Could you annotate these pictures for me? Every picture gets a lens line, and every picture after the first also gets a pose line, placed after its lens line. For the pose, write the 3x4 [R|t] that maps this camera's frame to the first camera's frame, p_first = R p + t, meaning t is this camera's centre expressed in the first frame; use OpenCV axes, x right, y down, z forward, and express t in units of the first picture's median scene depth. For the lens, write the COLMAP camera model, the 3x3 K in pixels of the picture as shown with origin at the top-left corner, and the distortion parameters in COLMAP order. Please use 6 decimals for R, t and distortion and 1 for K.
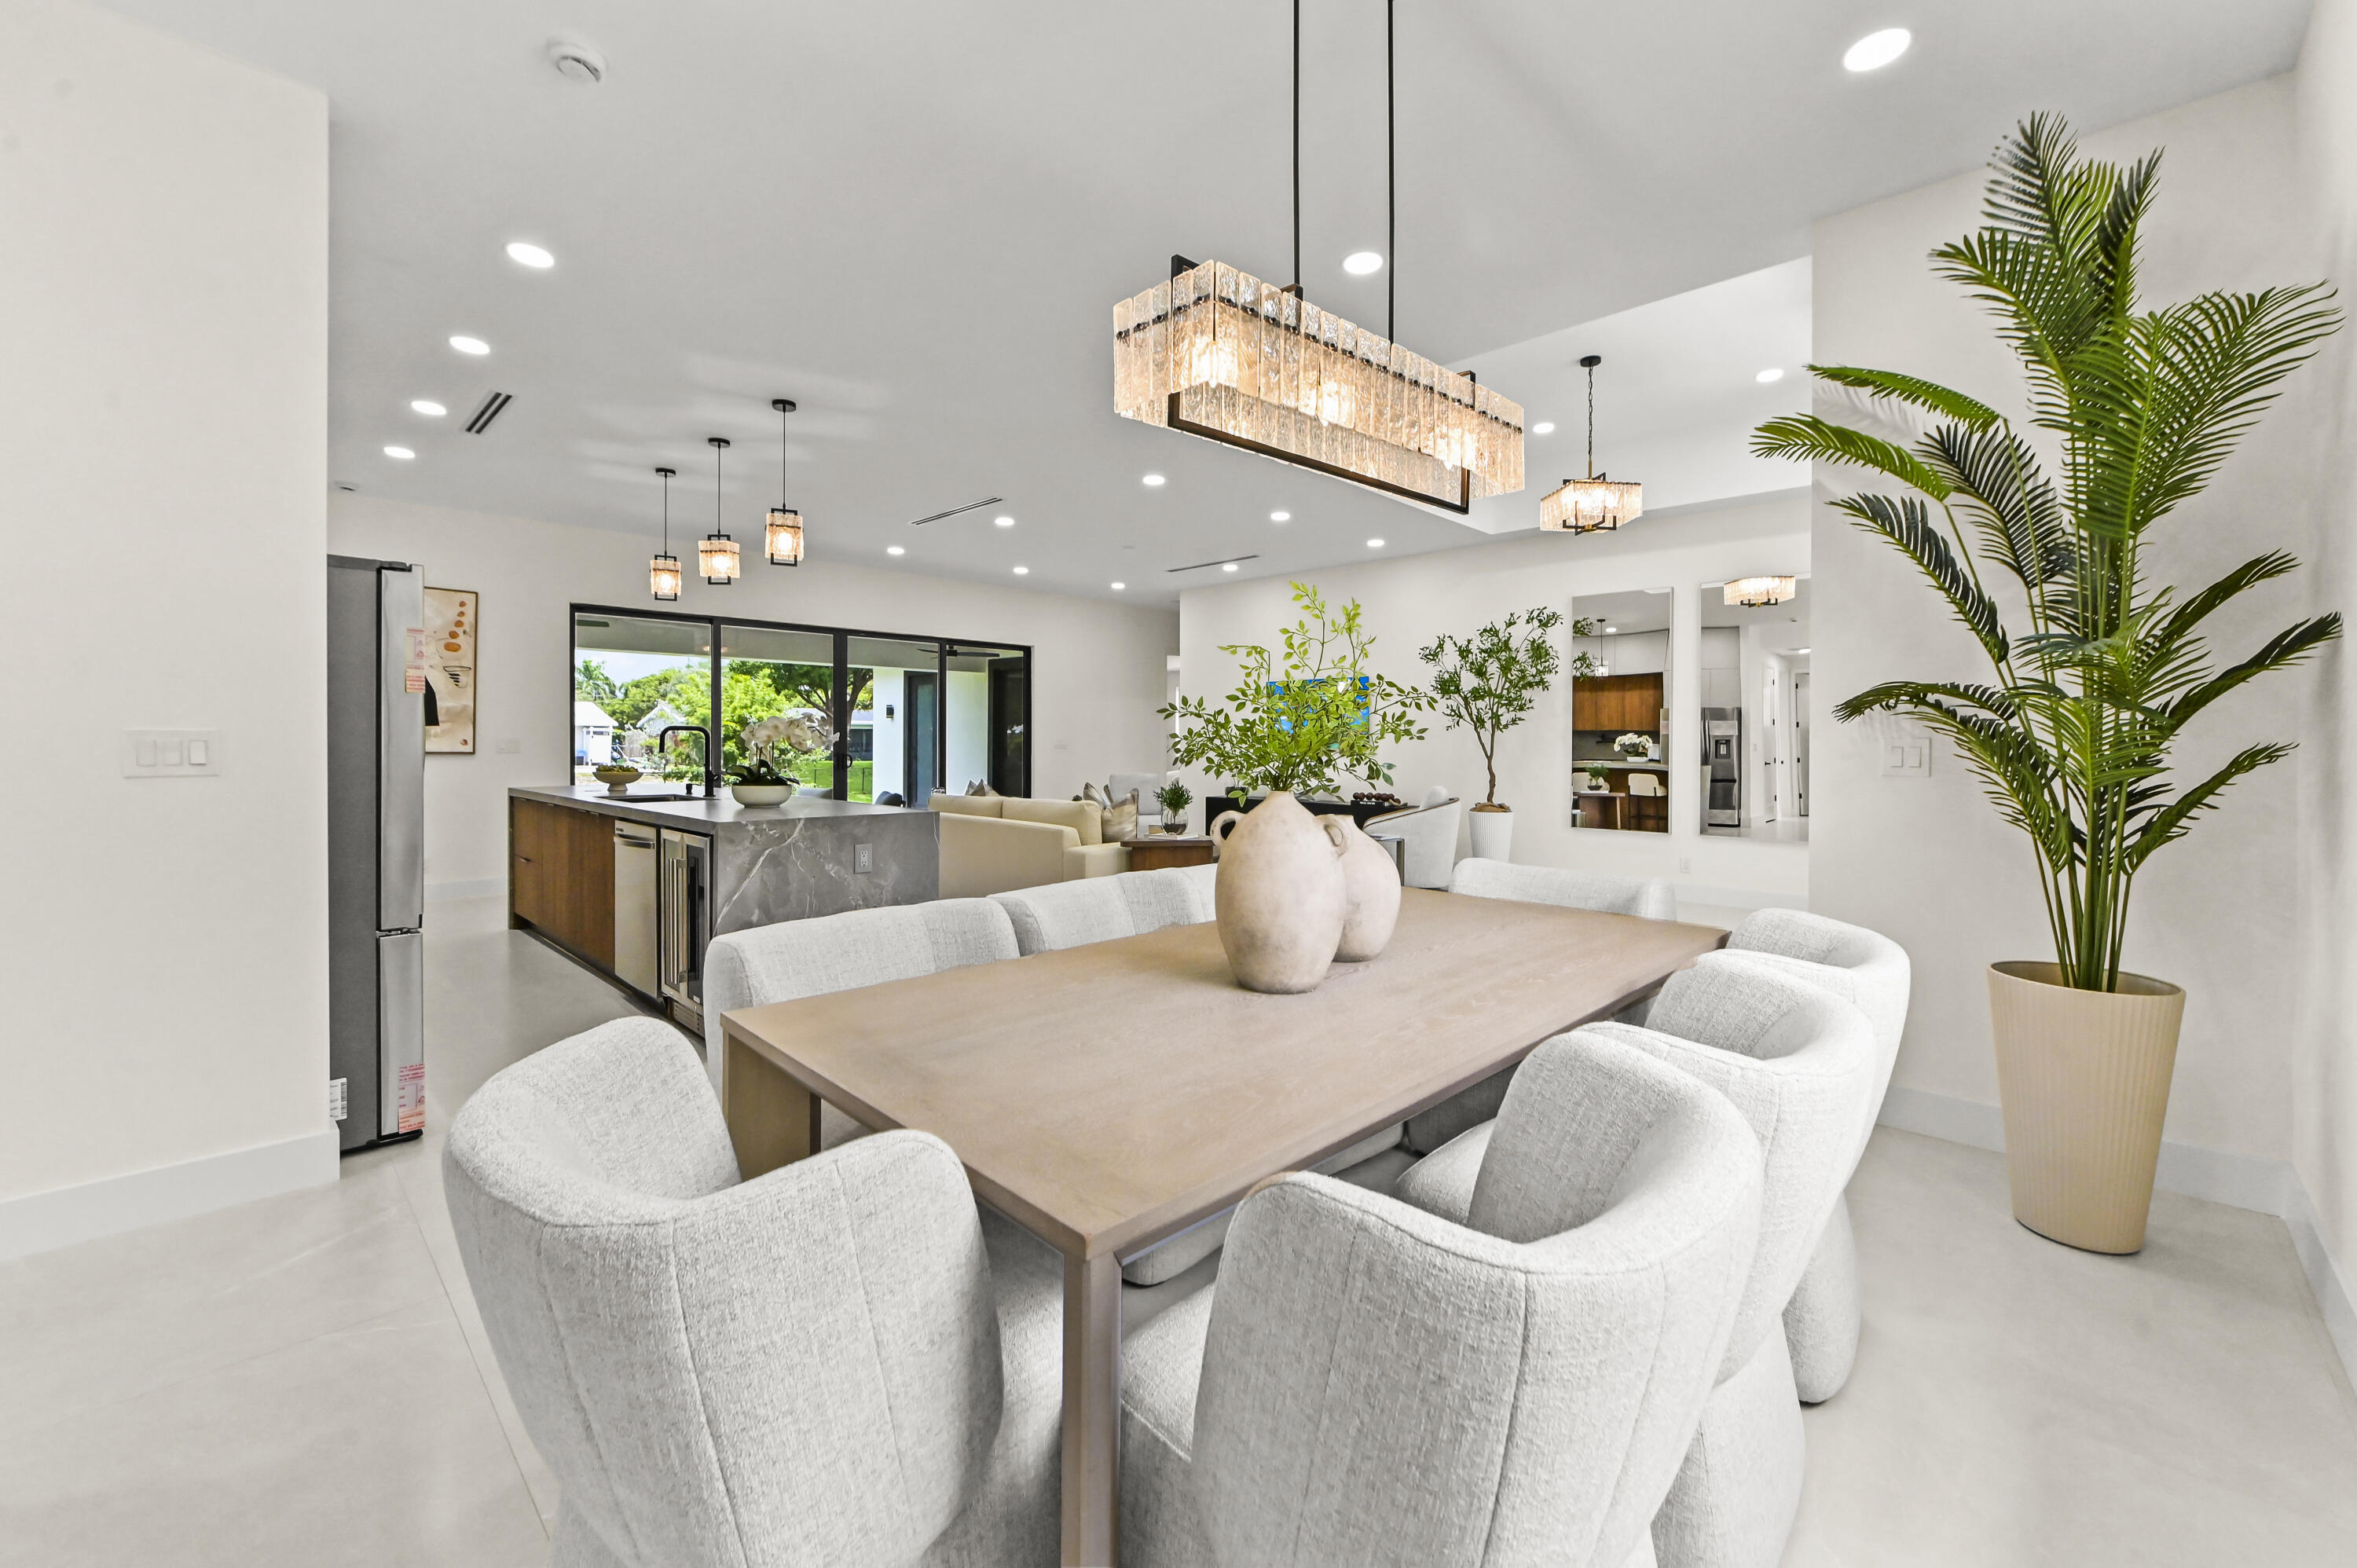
lens RADIAL K [[934.6, 0, 1176.1], [0, 934.6, 744.7], [0, 0, 1]] dist [-0.001656, -0.000129]
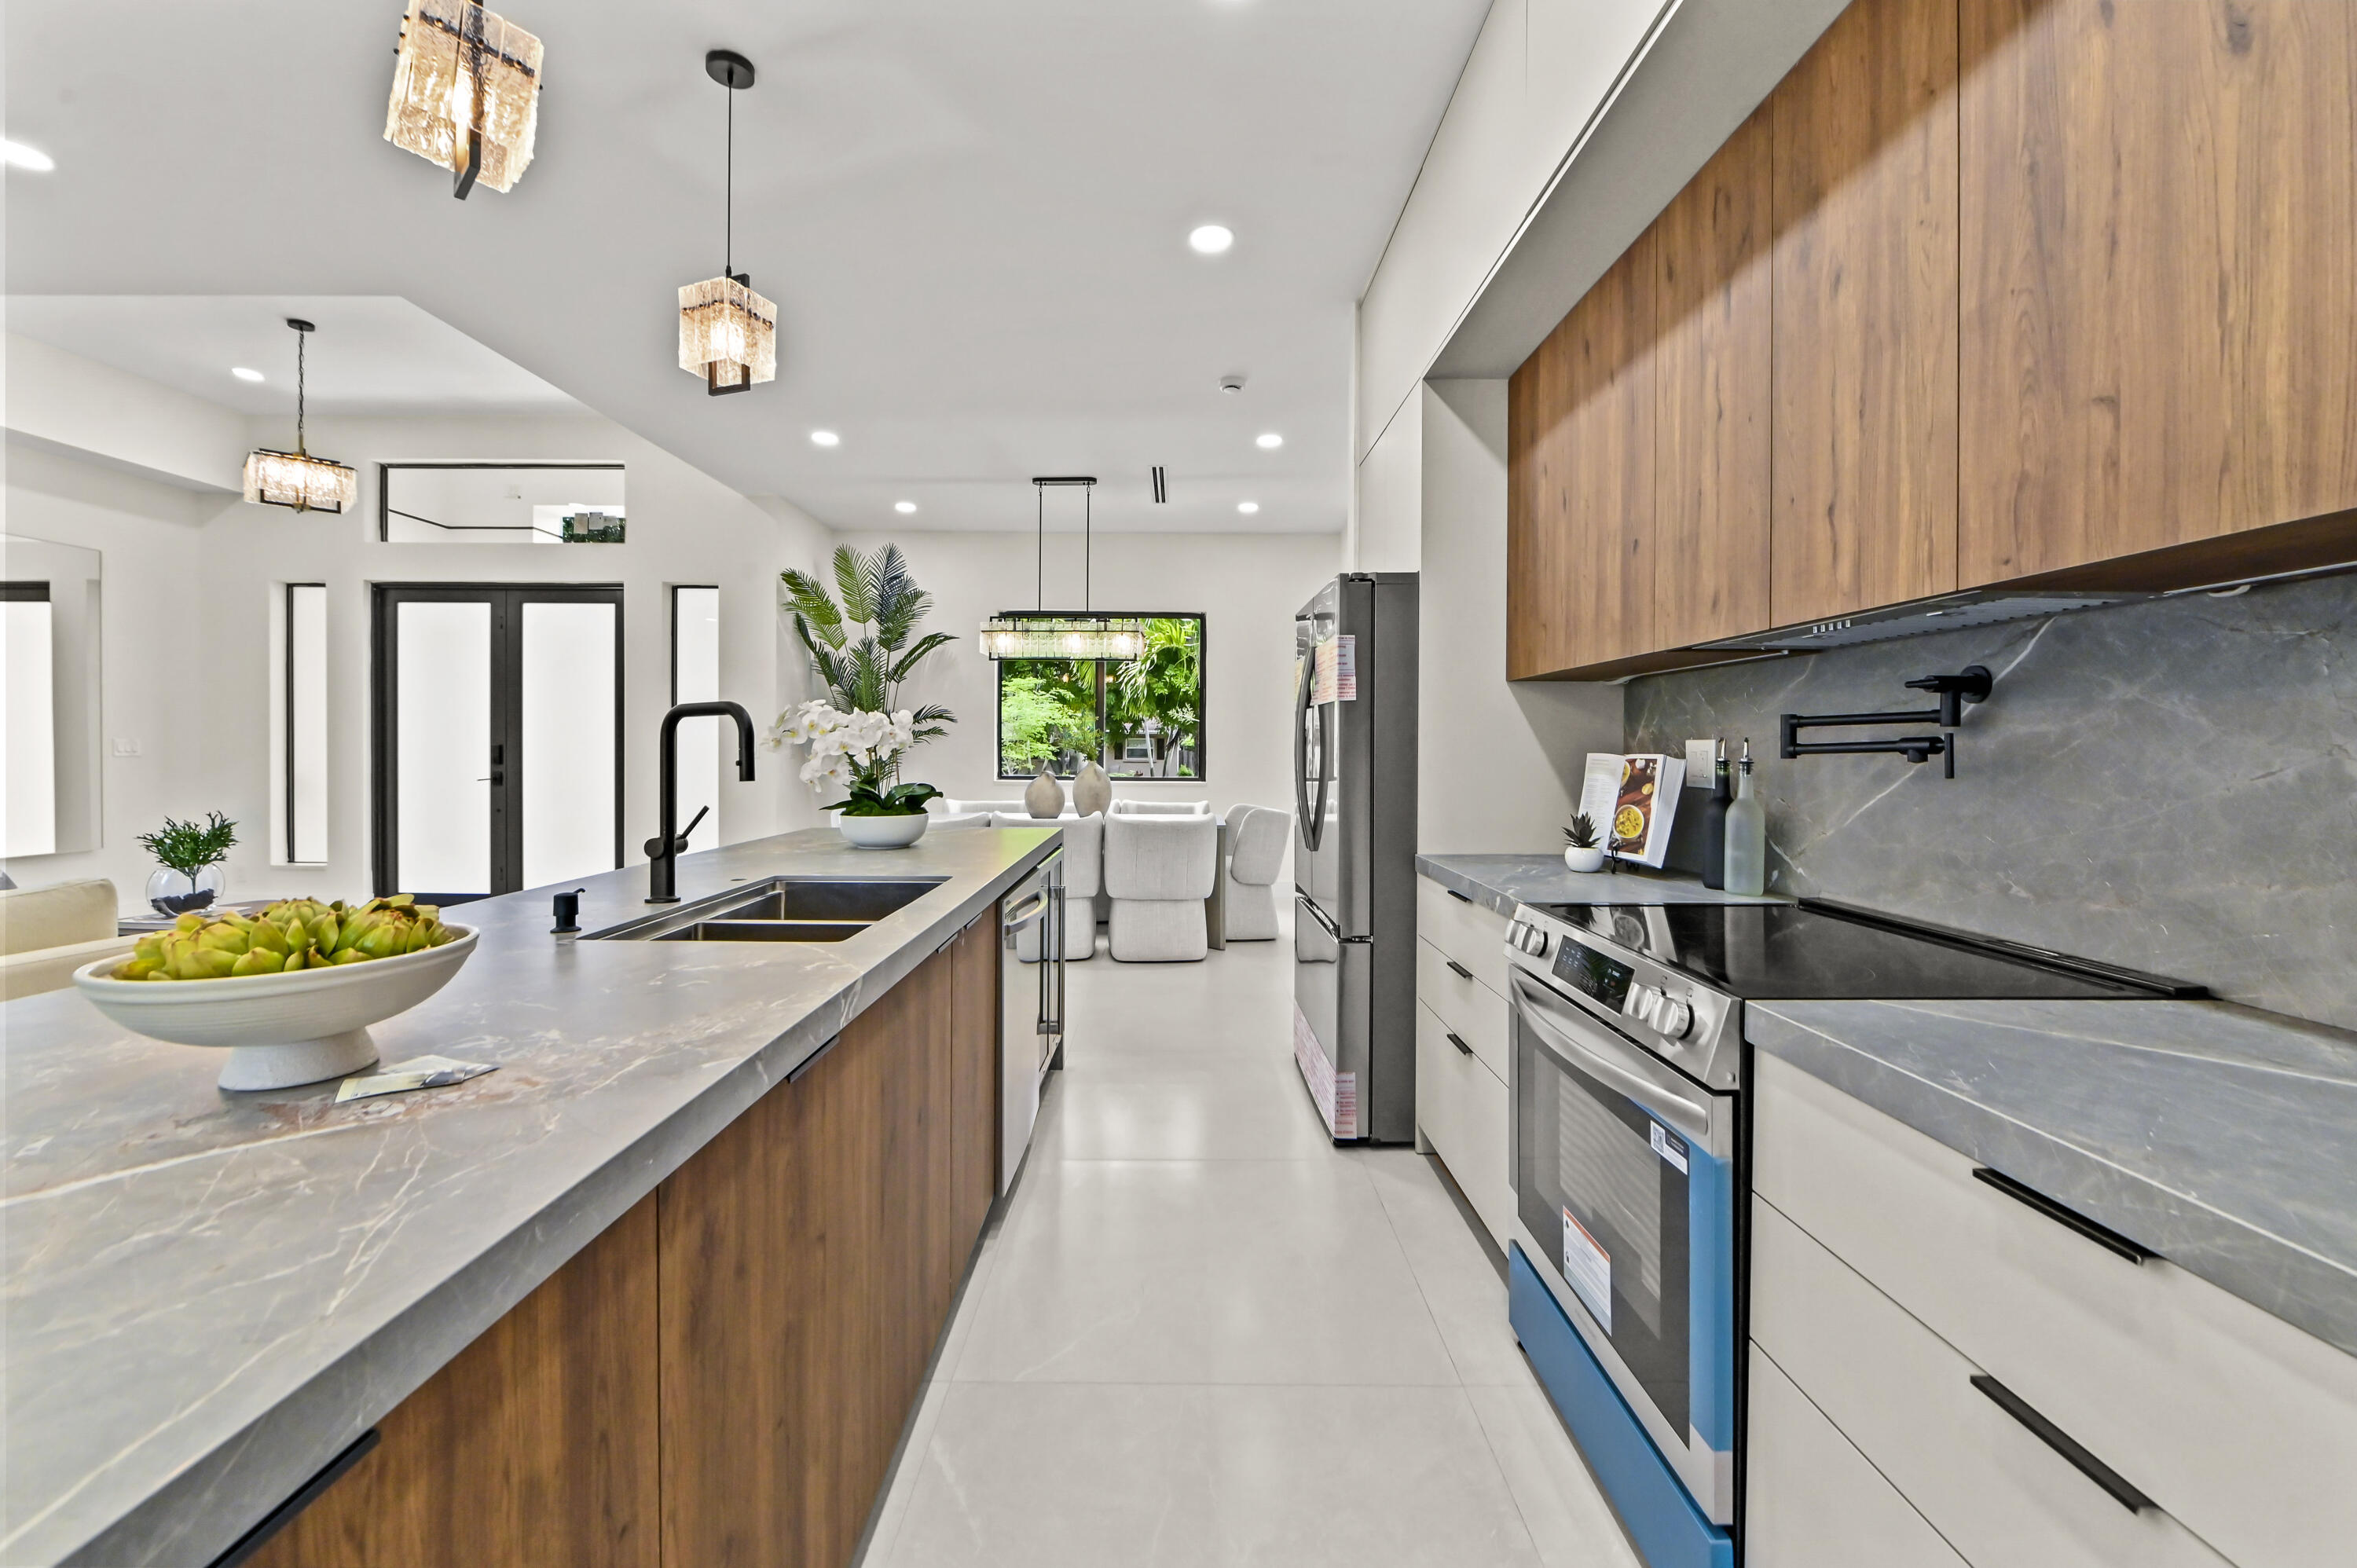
lens RADIAL K [[938.0, 0, 1175.4], [0, 938.0, 757.0], [0, 0, 1]] dist [-0.008812, 0.000051]
pose [[-0.695345, -0.015859, 0.718501, -0.612198], [-0.008503, 0.999868, 0.013841, -0.004142], [-0.718626, 0.003515, -0.695388, 0.760956]]
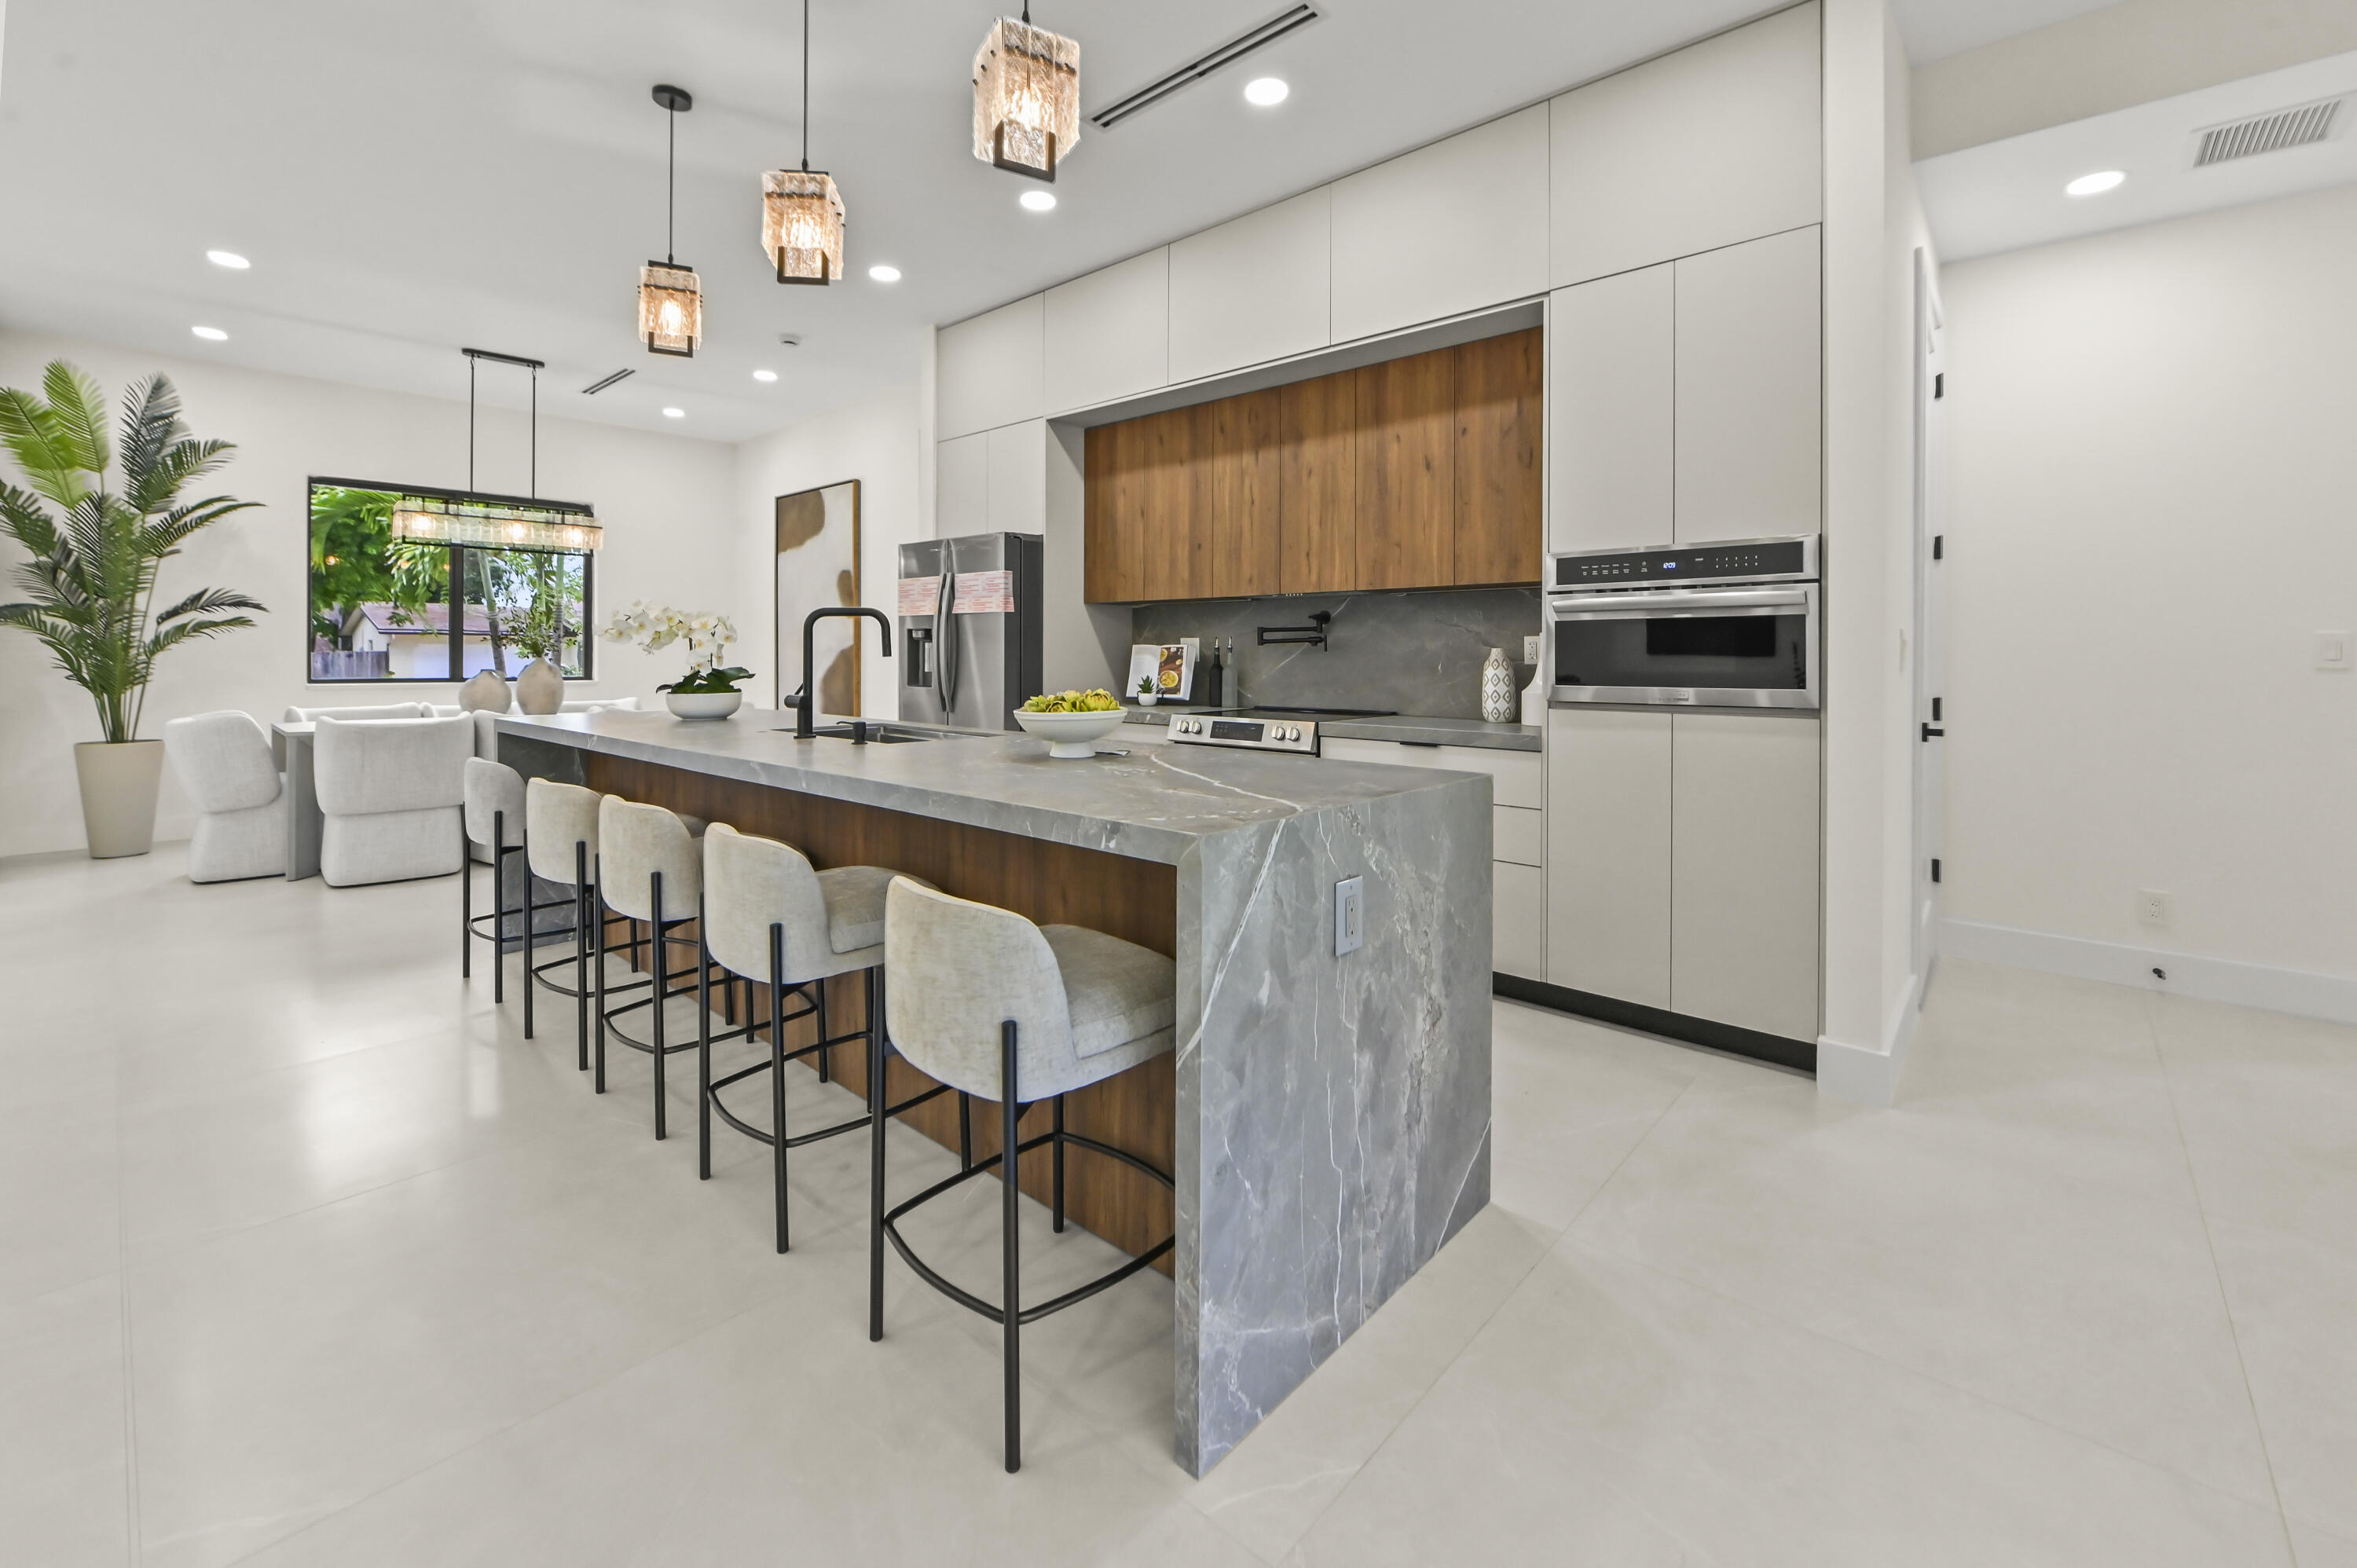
lens RADIAL K [[976.8, 0, 1175.5], [0, 976.8, 655.3], [0, 0, 1]] dist [-0.004107, -0.000530]
pose [[-0.999409, -0.007852, -0.033465, -0.476782], [-0.007943, 0.999965, 0.002610, 0.003230], [0.033444, 0.002875, -0.999436, 1.077536]]
